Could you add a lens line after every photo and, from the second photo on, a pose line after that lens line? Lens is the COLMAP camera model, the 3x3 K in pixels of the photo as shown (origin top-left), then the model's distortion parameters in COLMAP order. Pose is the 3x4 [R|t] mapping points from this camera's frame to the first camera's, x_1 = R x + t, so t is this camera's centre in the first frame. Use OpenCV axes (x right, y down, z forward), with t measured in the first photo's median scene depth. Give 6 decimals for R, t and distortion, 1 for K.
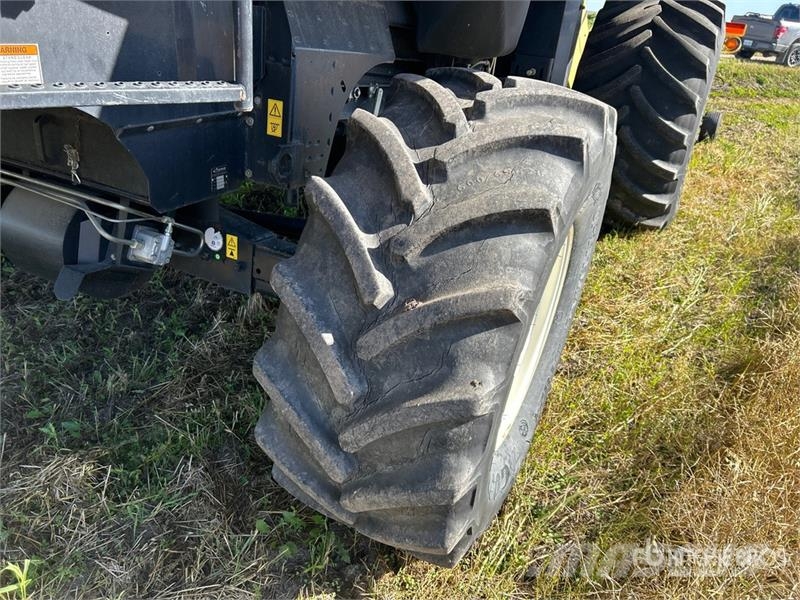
lens RADIAL K [[610.7, 0, 399.1], [0, 610.7, 297.6], [0, 0, 1]] dist [0.028815, -0.023265]
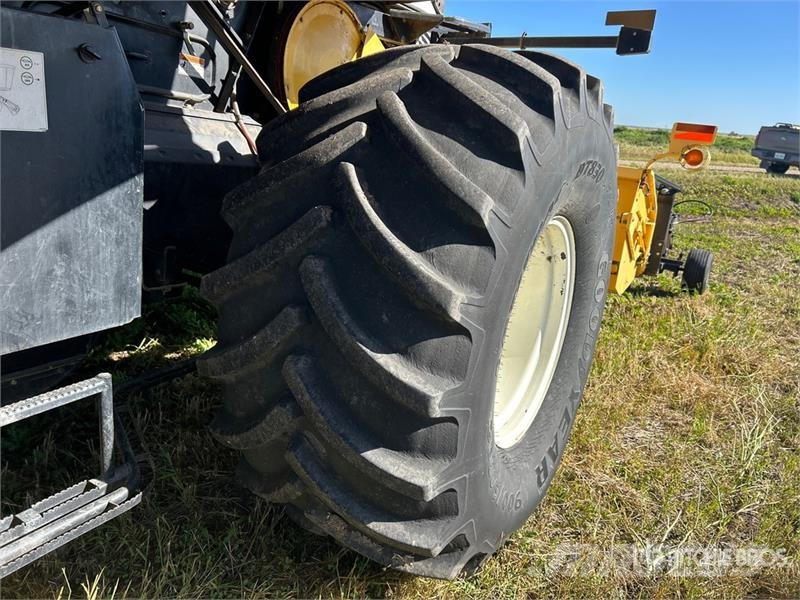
lens RADIAL K [[610.7, 0, 397.3], [0, 610.7, 302.0], [0, 0, 1]] dist [0.028815, -0.023265]
pose [[0.996758, 0.021854, -0.077435, 1.271099], [-0.033746, 0.987216, -0.155772, -0.706111], [0.073041, 0.157880, 0.984753, 1.714760]]
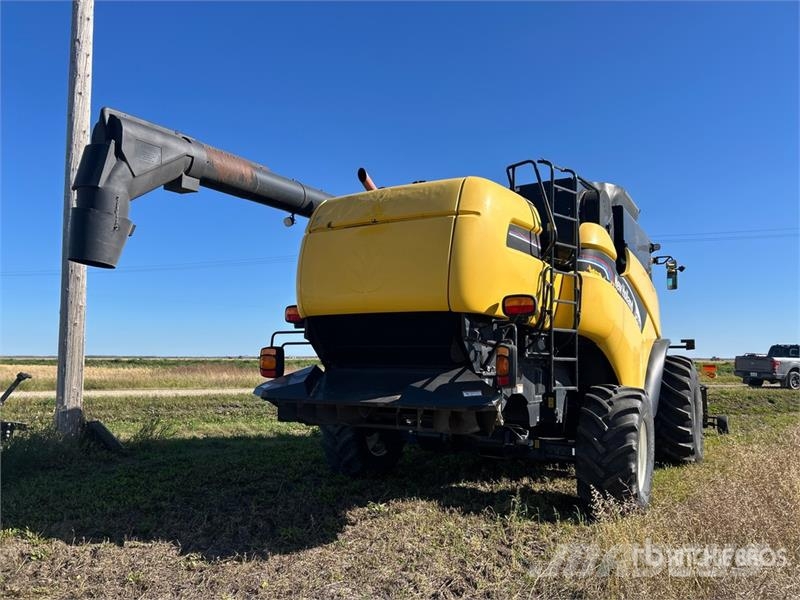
lens RADIAL K [[610.7, 0, 394.2], [0, 610.7, 300.0], [0, 0, 1]] dist [0.028815, -0.023265]
pose [[0.994094, -0.086834, -0.065088, -1.108537], [0.039241, 0.846824, -0.530423, 1.411903], [0.101177, 0.524736, 0.845231, -3.236779]]
